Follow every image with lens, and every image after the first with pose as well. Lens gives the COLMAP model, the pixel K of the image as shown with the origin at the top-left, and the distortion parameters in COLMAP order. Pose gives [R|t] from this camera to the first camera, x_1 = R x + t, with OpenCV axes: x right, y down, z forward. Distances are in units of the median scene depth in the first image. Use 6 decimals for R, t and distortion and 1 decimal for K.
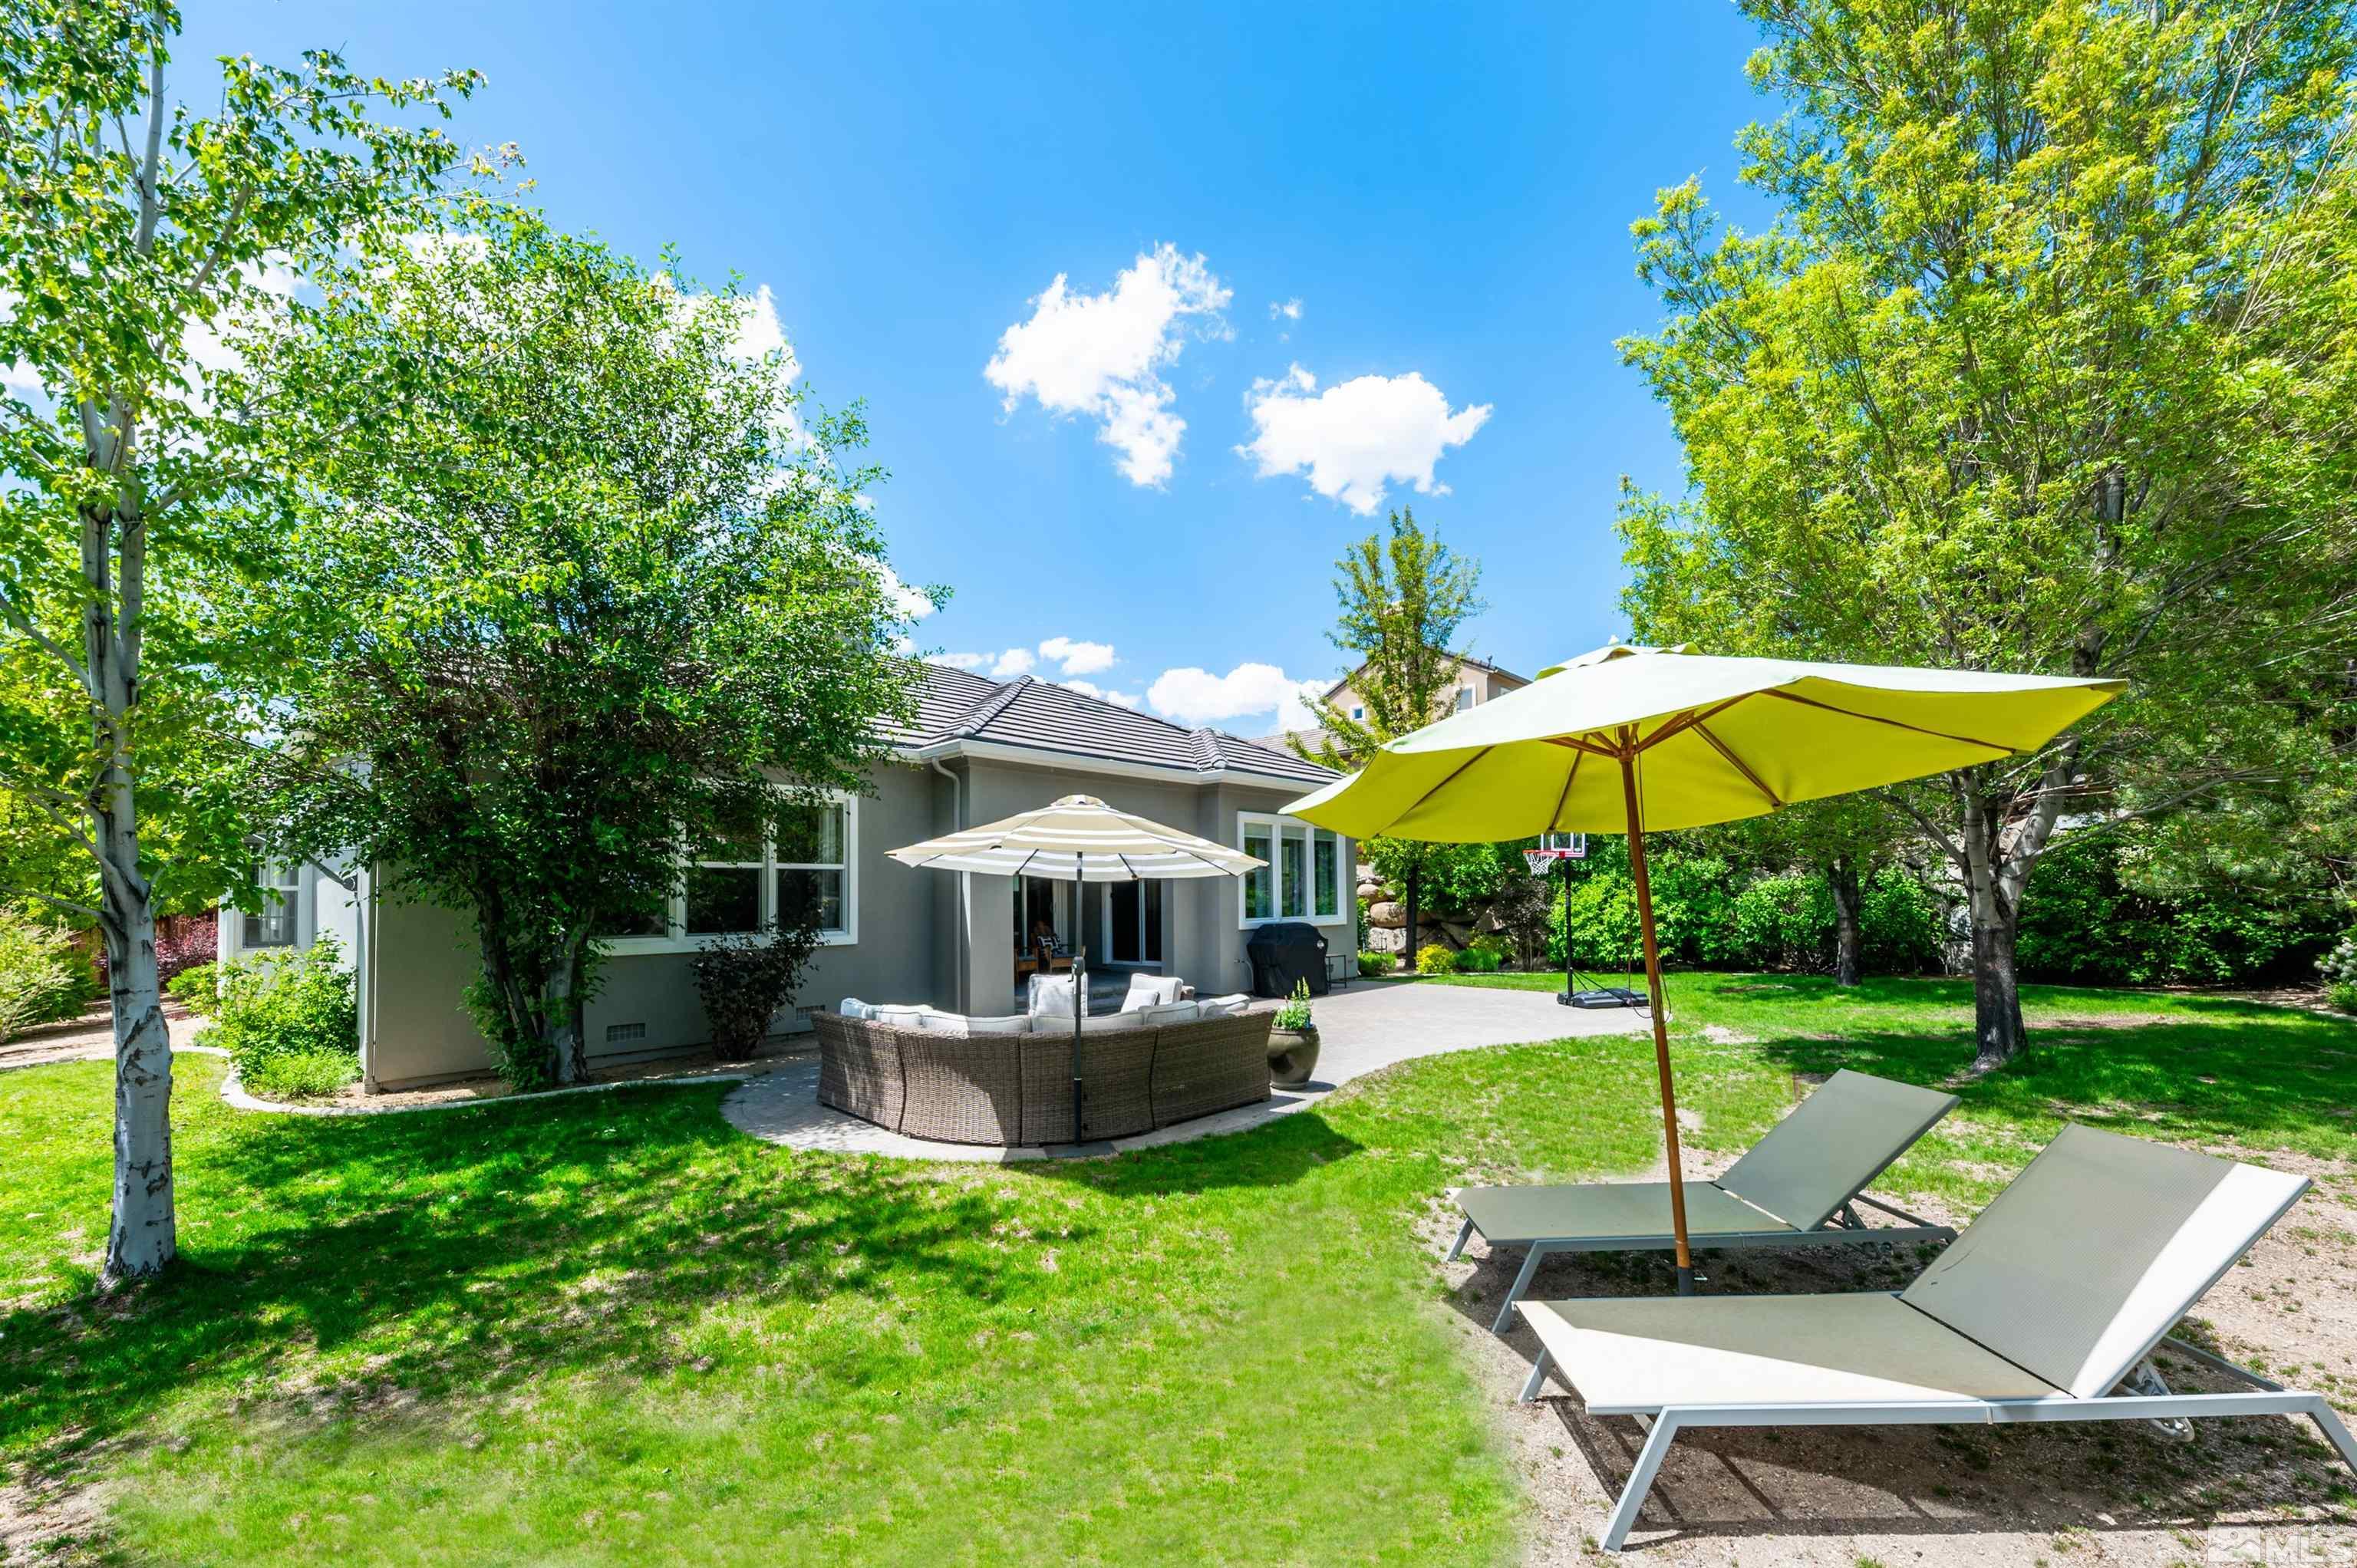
lens RADIAL K [[818.0, 0, 1176.5], [0, 818.0, 792.3], [0, 0, 1]] dist [0.011646, -0.004850]
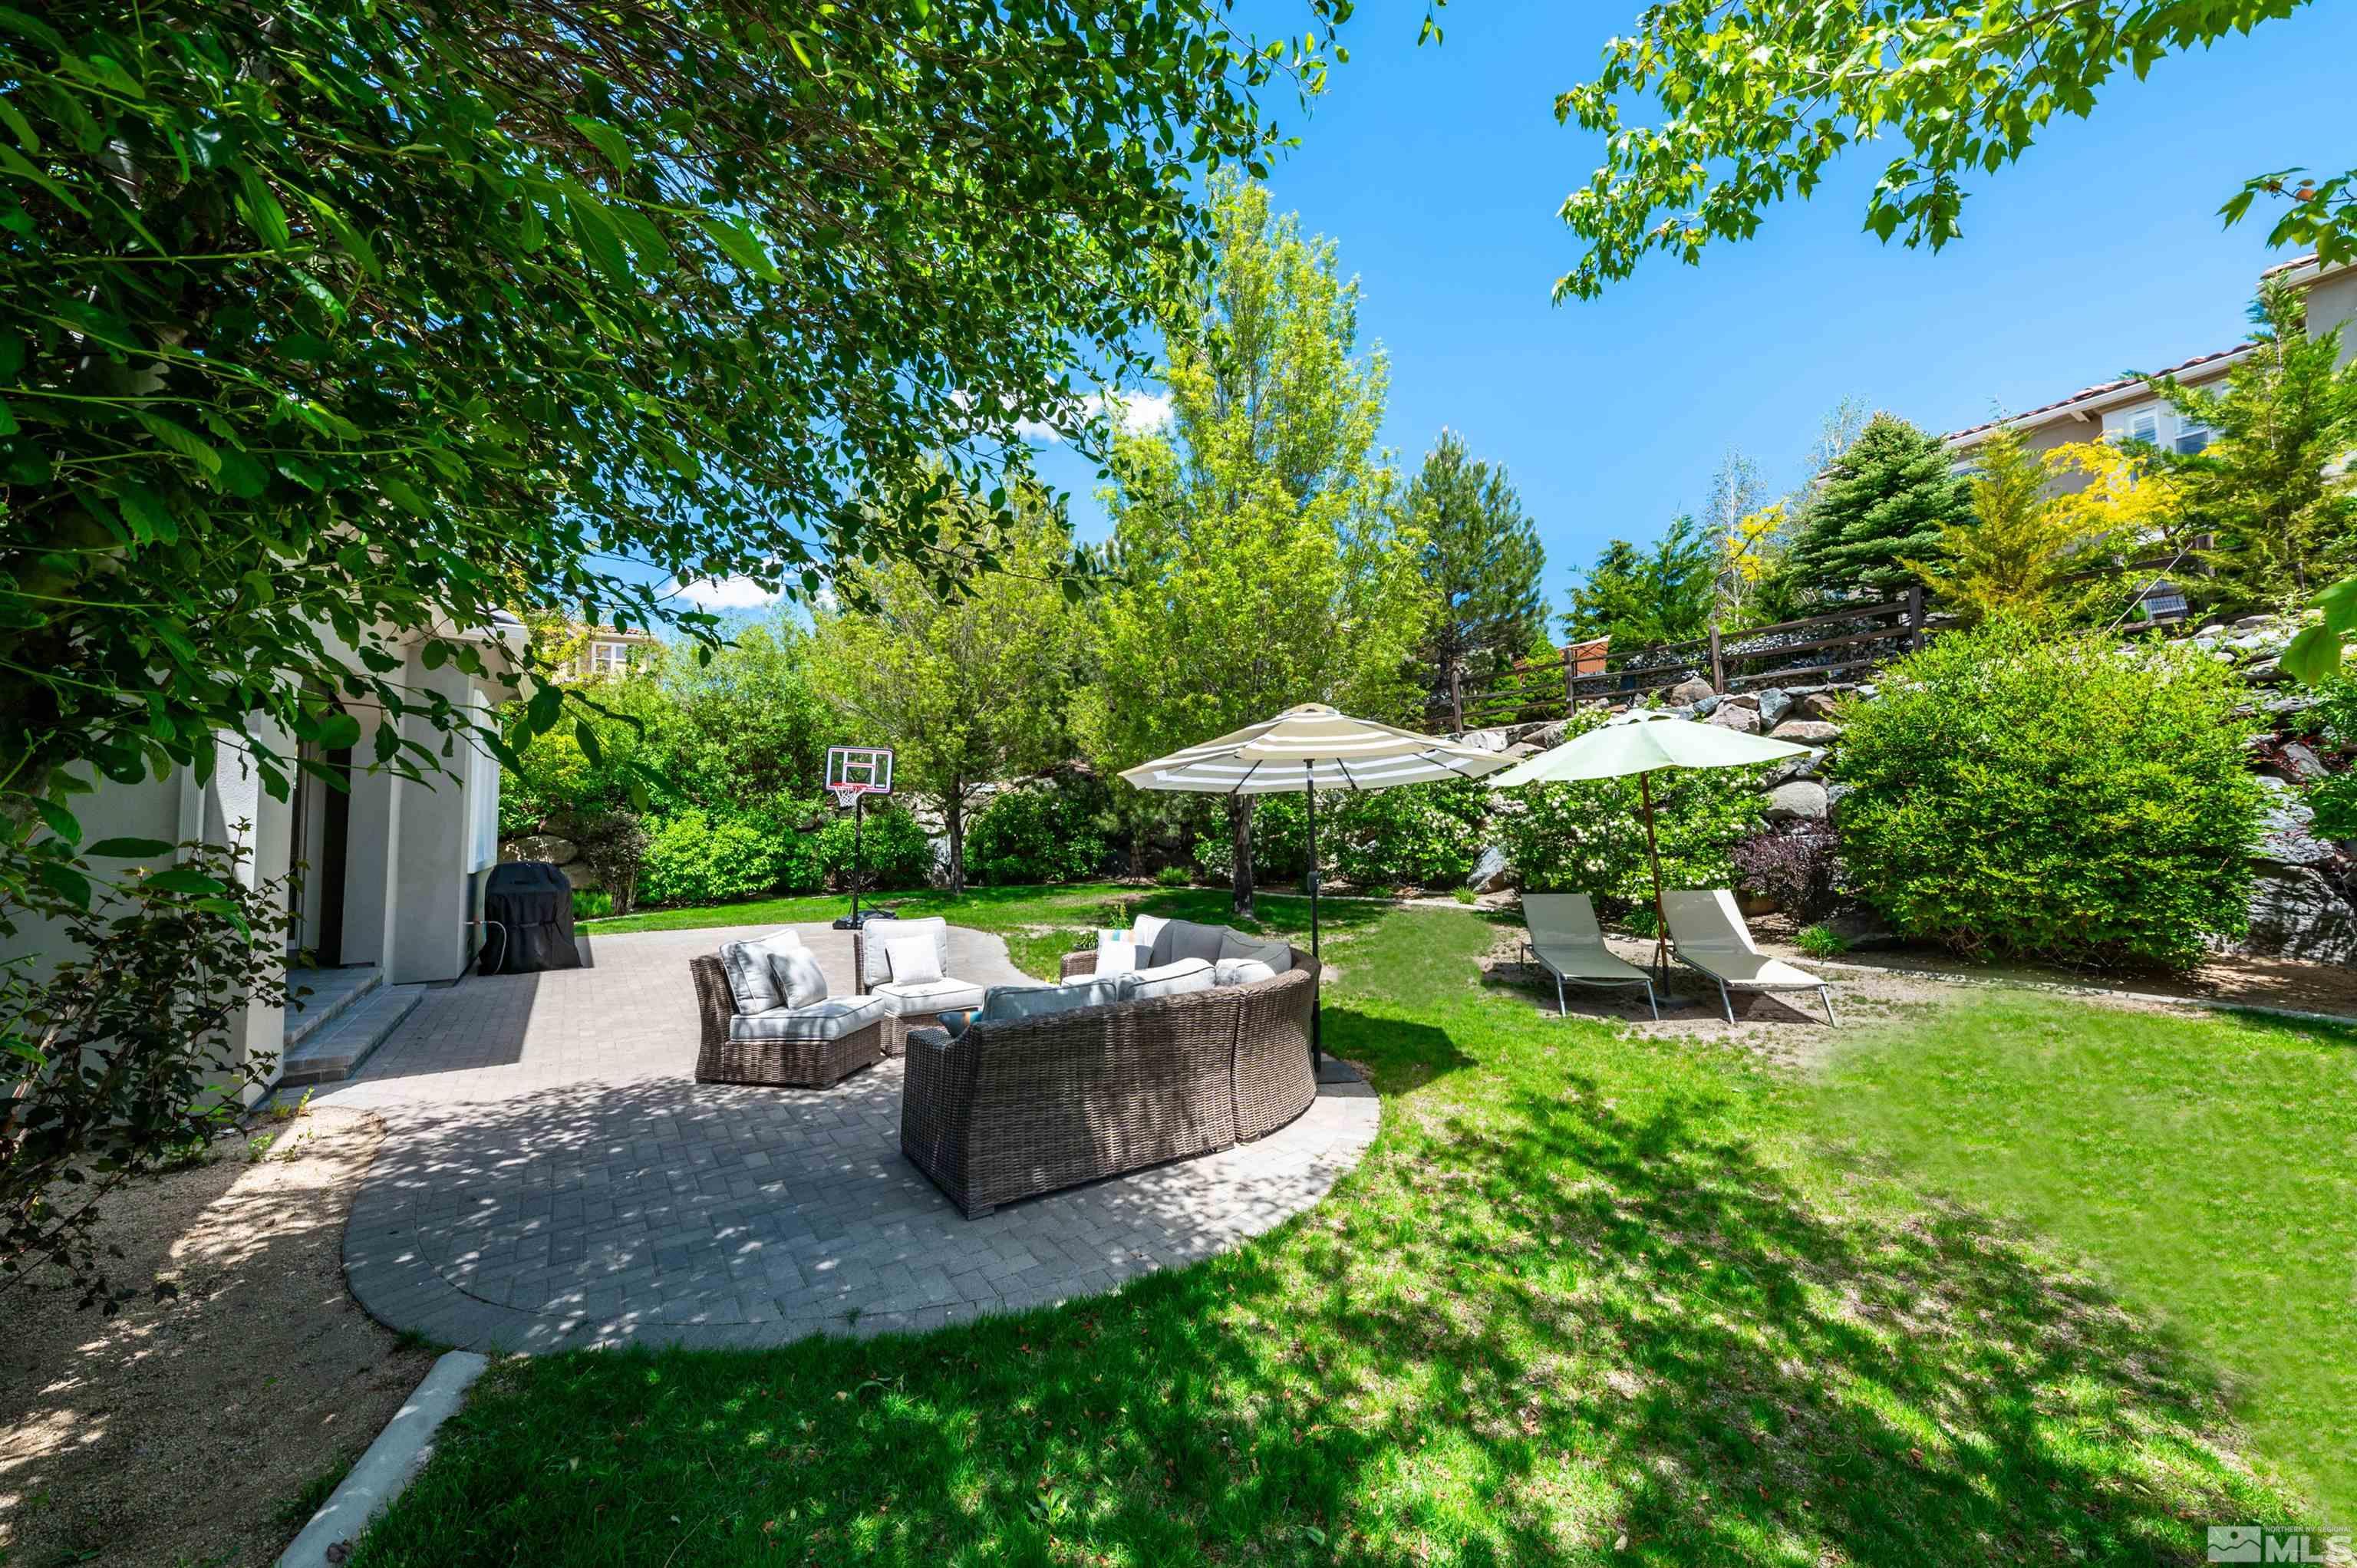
lens RADIAL K [[818.0, 0, 1176.5], [0, 818.0, 792.3], [0, 0, 1]] dist [0.011646, -0.004850]
pose [[0.225551, 0.062242, 0.972241, -1.226886], [-0.127324, 0.991281, -0.033923, 0.209864], [-0.965875, -0.116139, 0.231510, 1.151930]]
